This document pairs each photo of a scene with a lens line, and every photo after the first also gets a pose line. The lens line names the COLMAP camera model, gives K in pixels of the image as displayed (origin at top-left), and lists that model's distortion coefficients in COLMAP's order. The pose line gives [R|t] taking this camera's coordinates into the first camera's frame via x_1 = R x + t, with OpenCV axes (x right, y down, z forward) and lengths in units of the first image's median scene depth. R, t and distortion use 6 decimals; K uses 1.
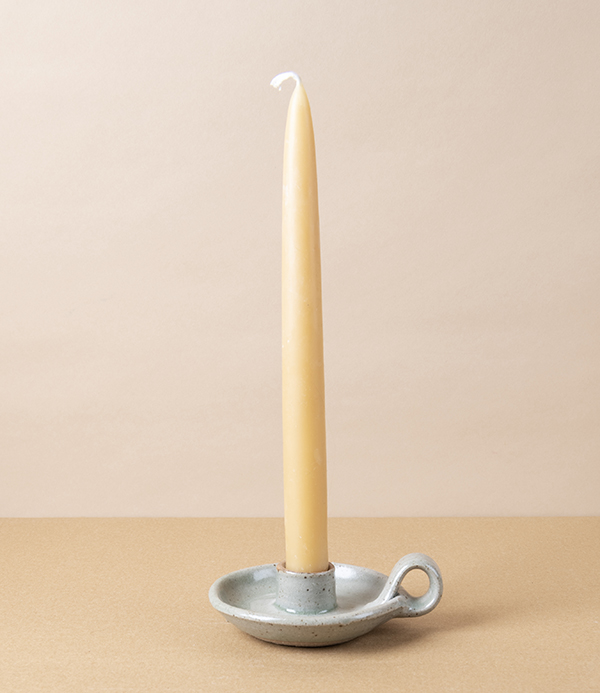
lens RADIAL K [[1983.6, 0, 301.7], [0, 1983.6, 341.9], [0, 0, 1]] dist [-0.169976, 0.000000]
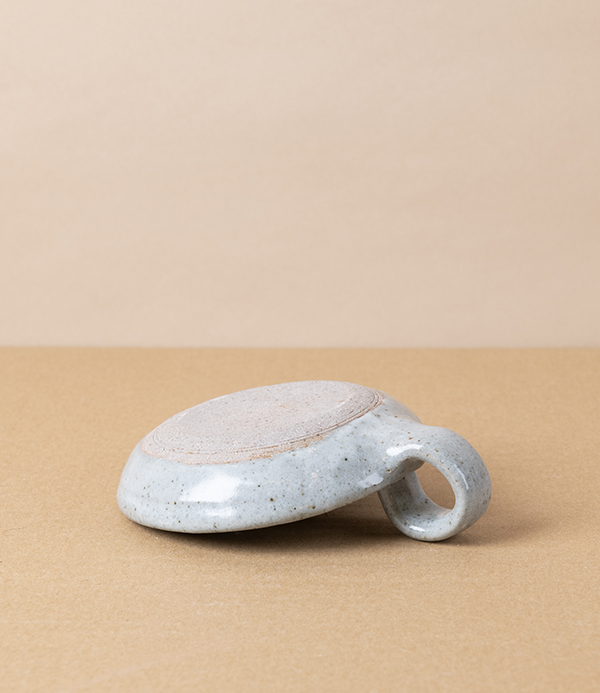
lens RADIAL K [[5033.0, 0, 299.4], [0, 5033.0, 345.1], [0, 0, 1]] dist [-0.256169, 0.000000]
pose [[0.999242, 0.001518, -0.038896, 0.048515], [0.002704, 0.994119, 0.108259, -0.083457], [0.038832, -0.108282, 0.993362, -0.570344]]
